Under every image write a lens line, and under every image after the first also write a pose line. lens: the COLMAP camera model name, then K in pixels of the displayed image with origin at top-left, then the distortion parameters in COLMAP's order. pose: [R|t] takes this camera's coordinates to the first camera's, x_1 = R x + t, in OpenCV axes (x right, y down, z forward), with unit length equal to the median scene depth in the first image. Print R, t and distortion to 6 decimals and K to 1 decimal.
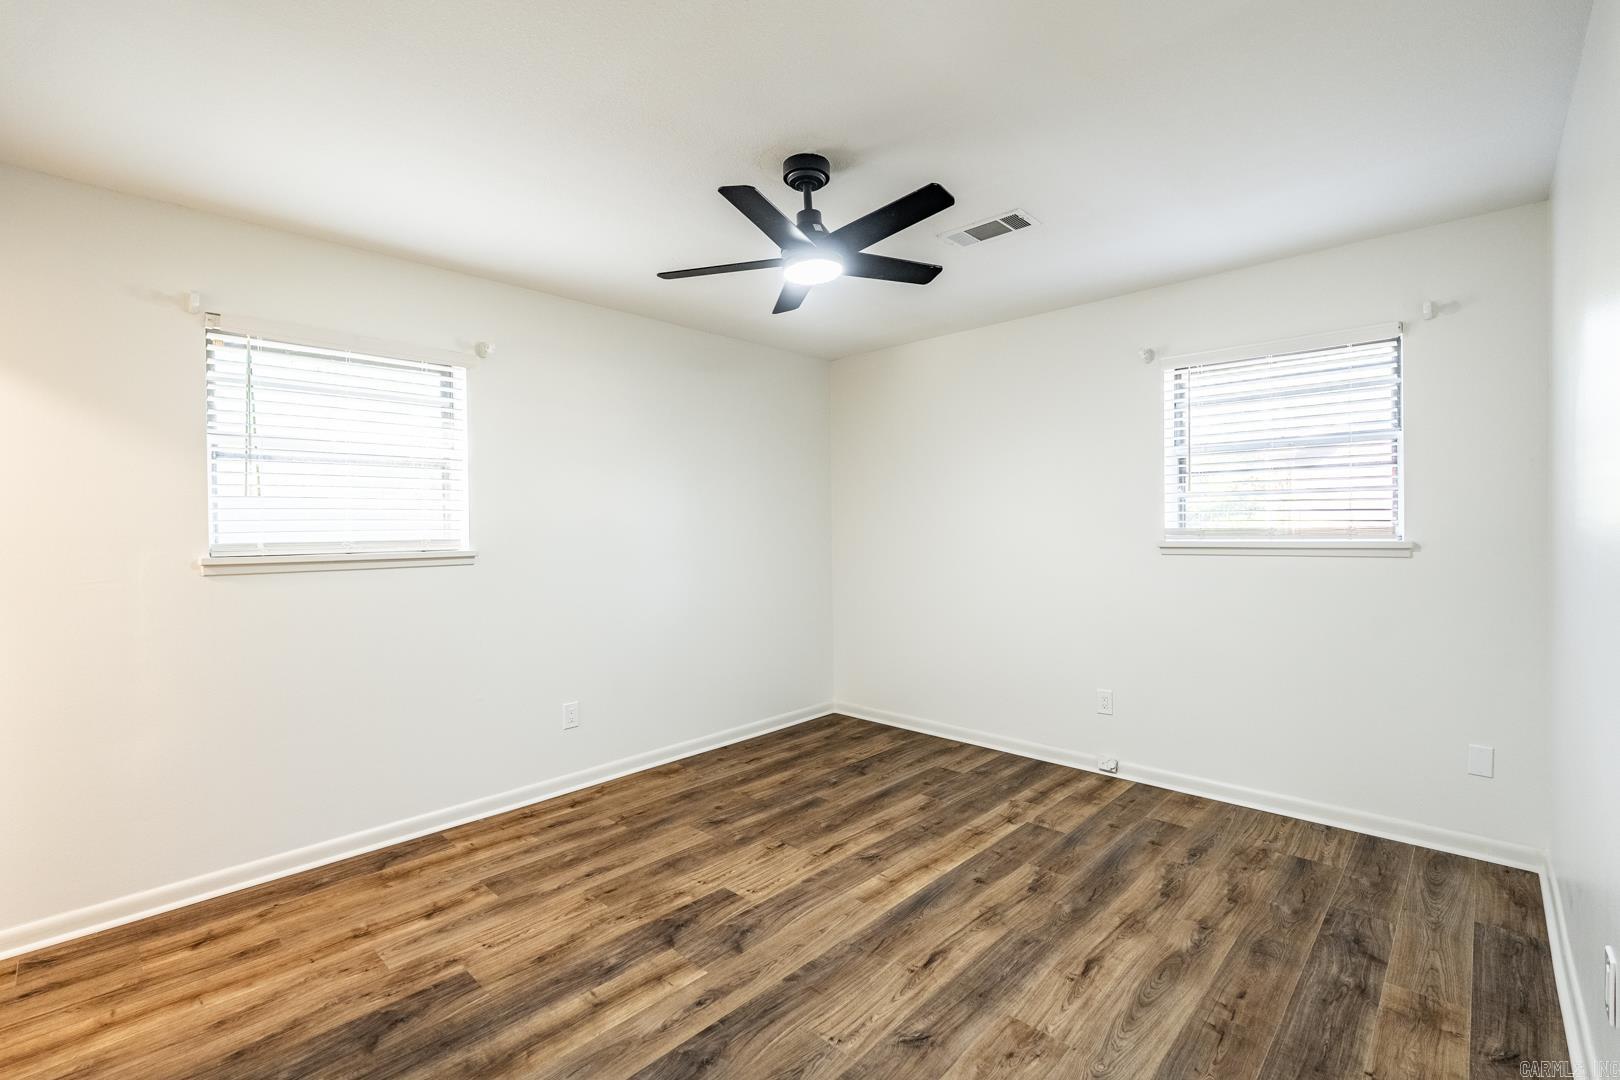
lens RADIAL K [[709.7, 0, 806.9], [0, 709.7, 539.5], [0, 0, 1]] dist [-0.004870, 0.000682]
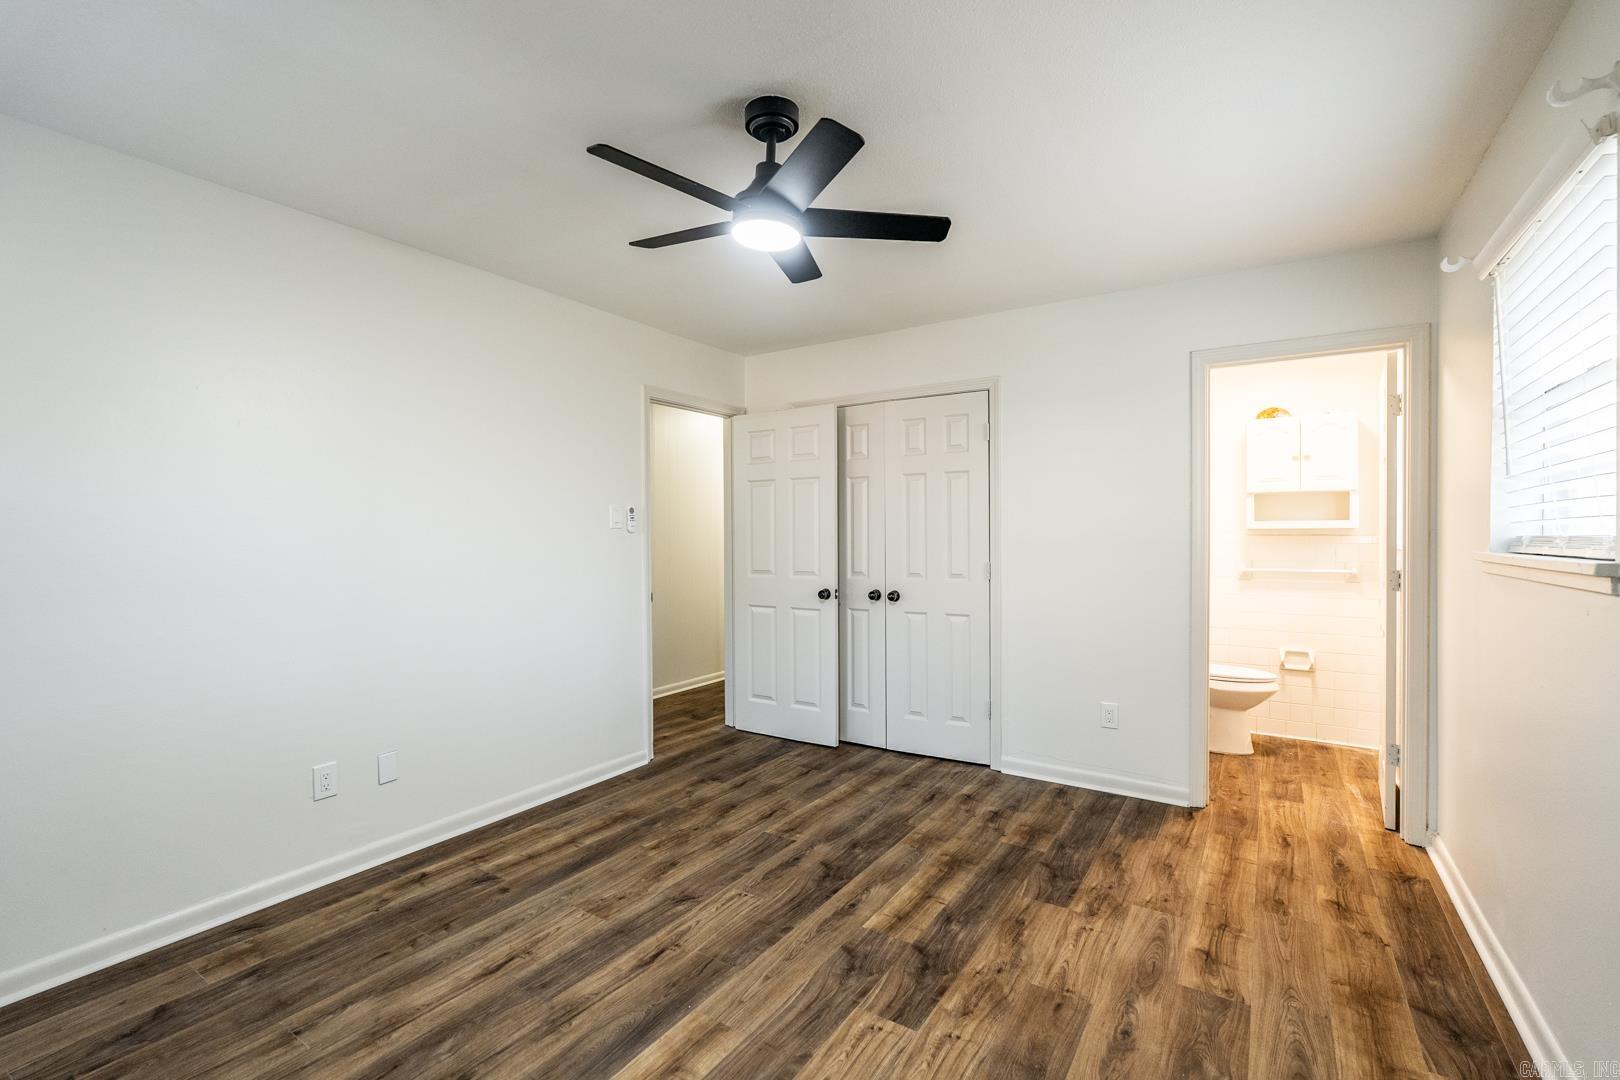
lens RADIAL K [[709.7, 0, 806.9], [0, 709.7, 539.5], [0, 0, 1]] dist [-0.004870, 0.000682]
pose [[-0.982433, 0.018269, -0.185719, 0.135881], [0.014613, 0.999672, 0.021037, -0.022851], [0.186043, 0.017953, -0.982378, 1.979560]]
